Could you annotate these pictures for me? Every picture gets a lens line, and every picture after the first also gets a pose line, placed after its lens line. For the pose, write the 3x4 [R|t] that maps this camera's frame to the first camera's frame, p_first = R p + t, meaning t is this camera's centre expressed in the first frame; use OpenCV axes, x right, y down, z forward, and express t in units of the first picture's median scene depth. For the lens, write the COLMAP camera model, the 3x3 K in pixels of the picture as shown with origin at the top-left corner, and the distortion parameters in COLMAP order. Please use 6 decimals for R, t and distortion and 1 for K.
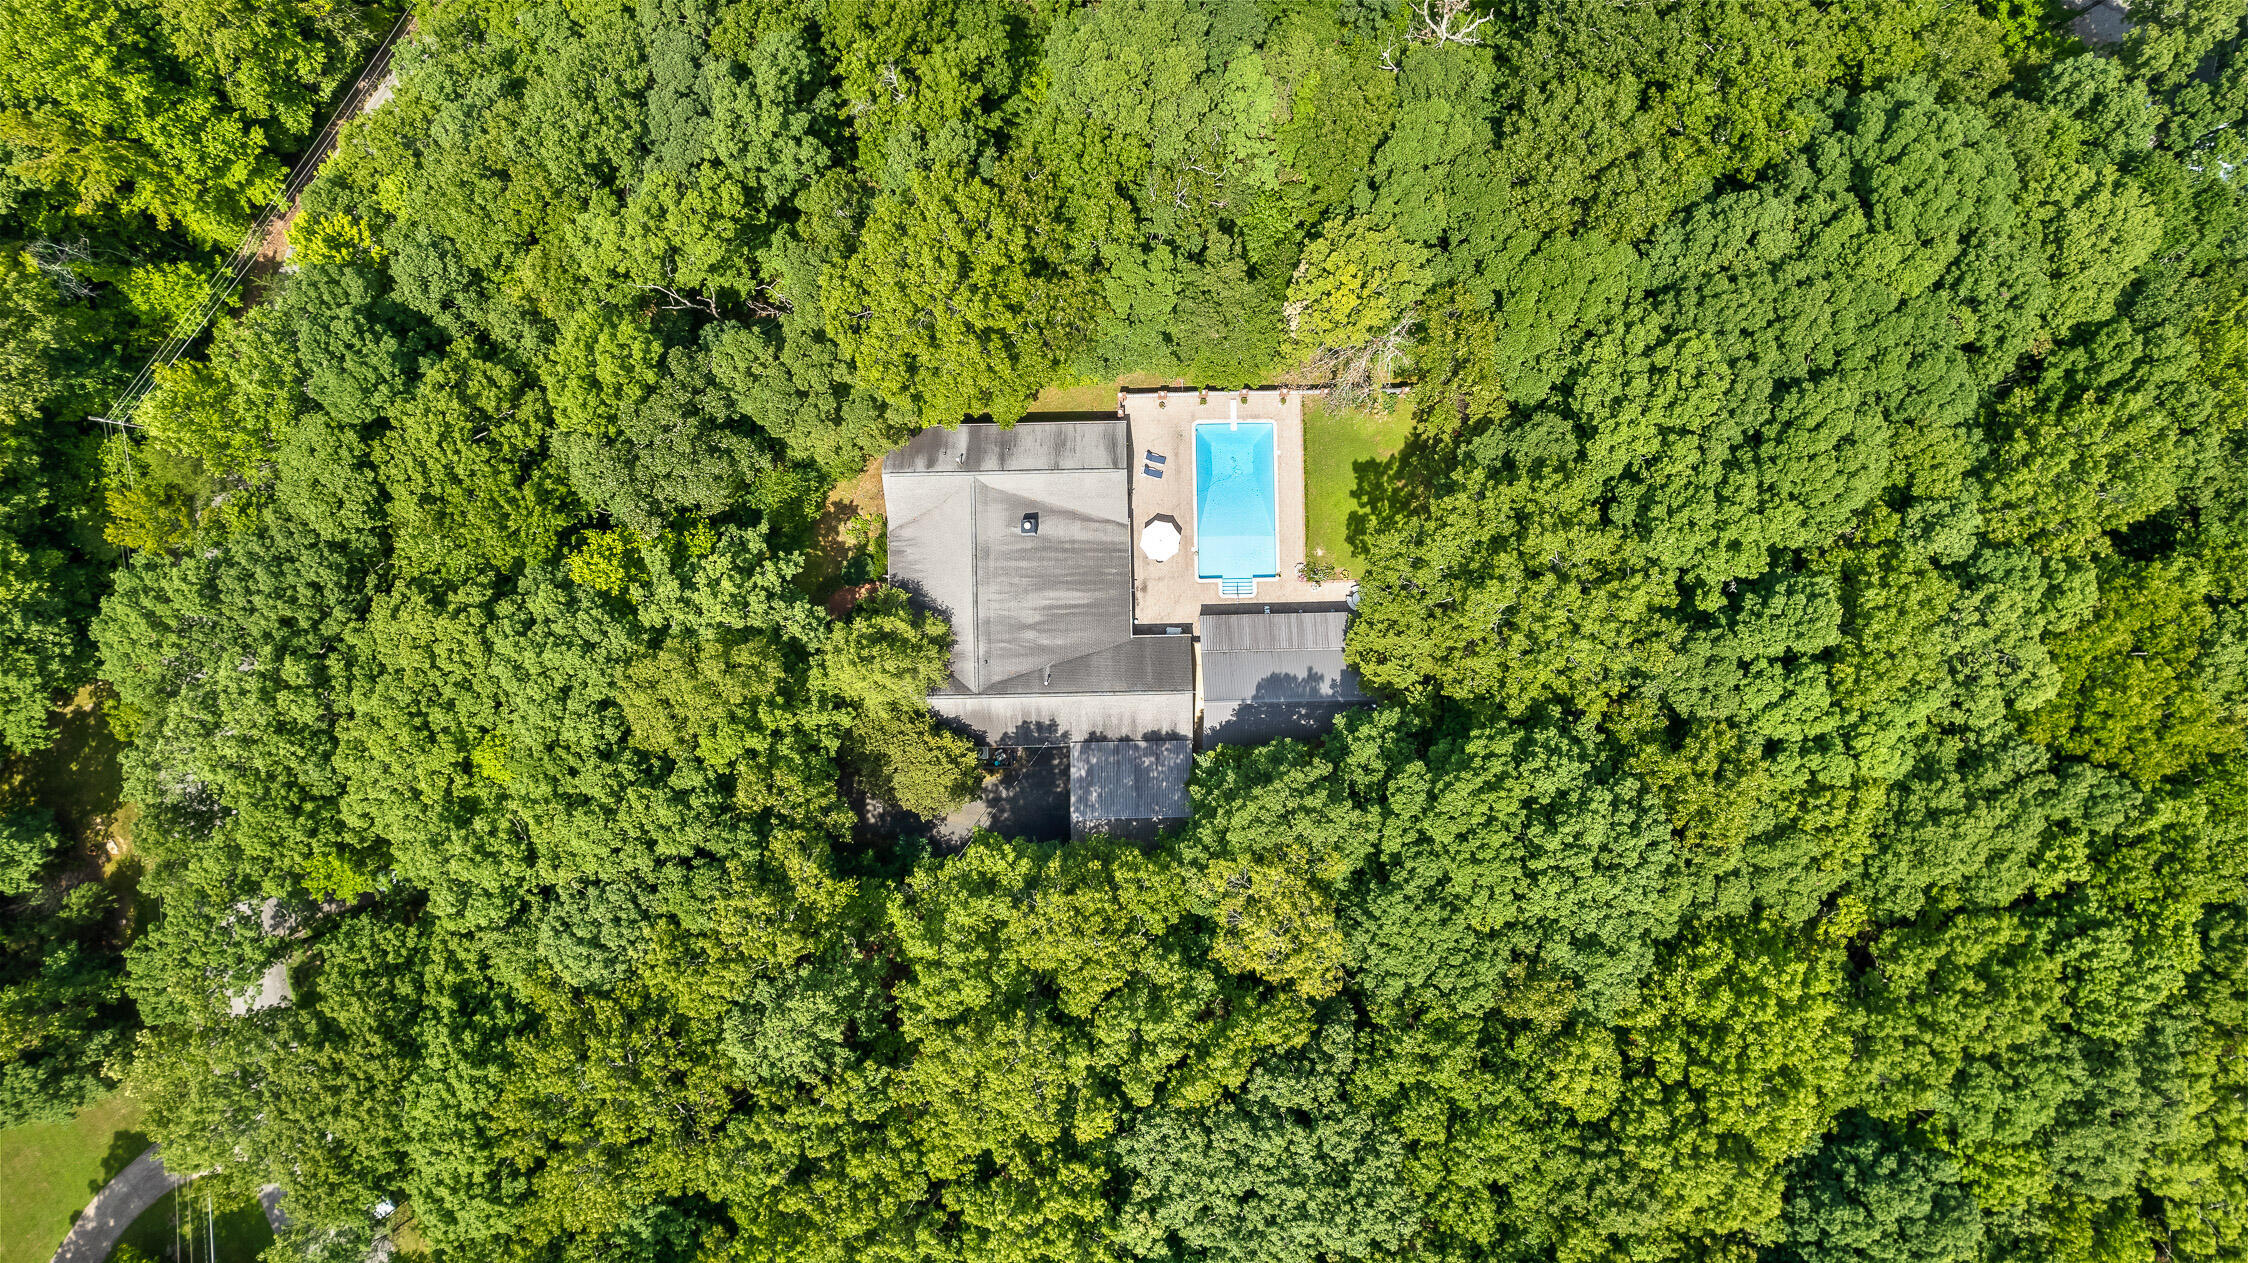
lens RADIAL K [[1438.6, 0, 1124.0], [0, 1438.6, 631.5], [0, 0, 1]] dist [-0.071797, 0.062951]
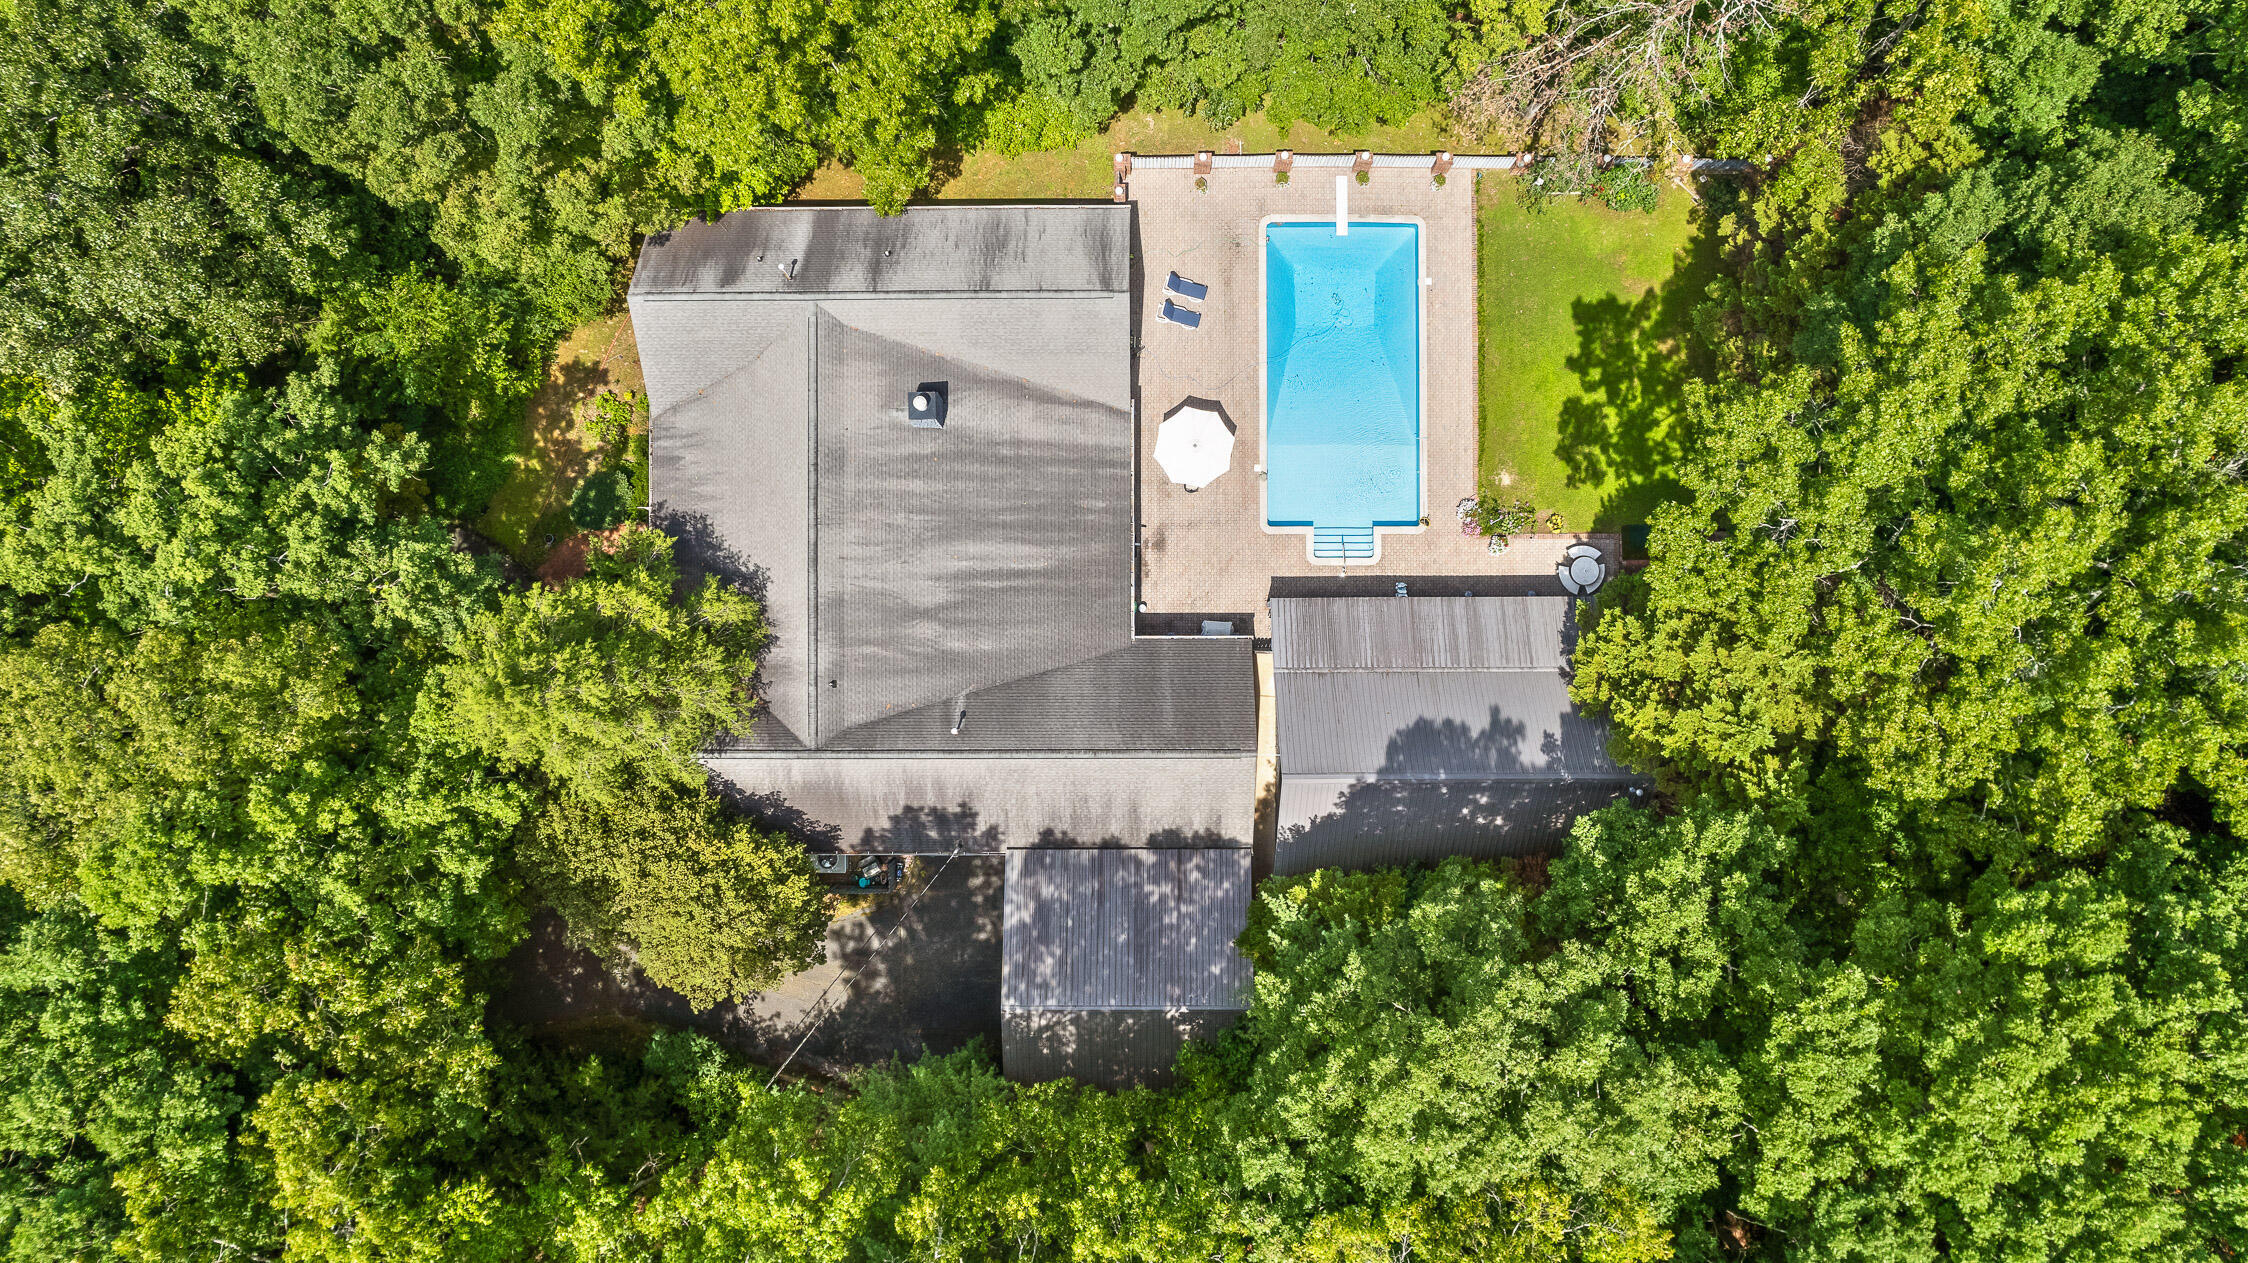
lens RADIAL K [[1458.4, 0, 1090.0], [0, 1458.4, 633.1], [0, 0, 1]] dist [-0.000064, 0.323267]
pose [[0.999349, 0.017710, -0.031437, 0.006453], [-0.017511, 0.999825, 0.006597, -0.000680], [0.031548, -0.006042, 0.999484, 0.508792]]
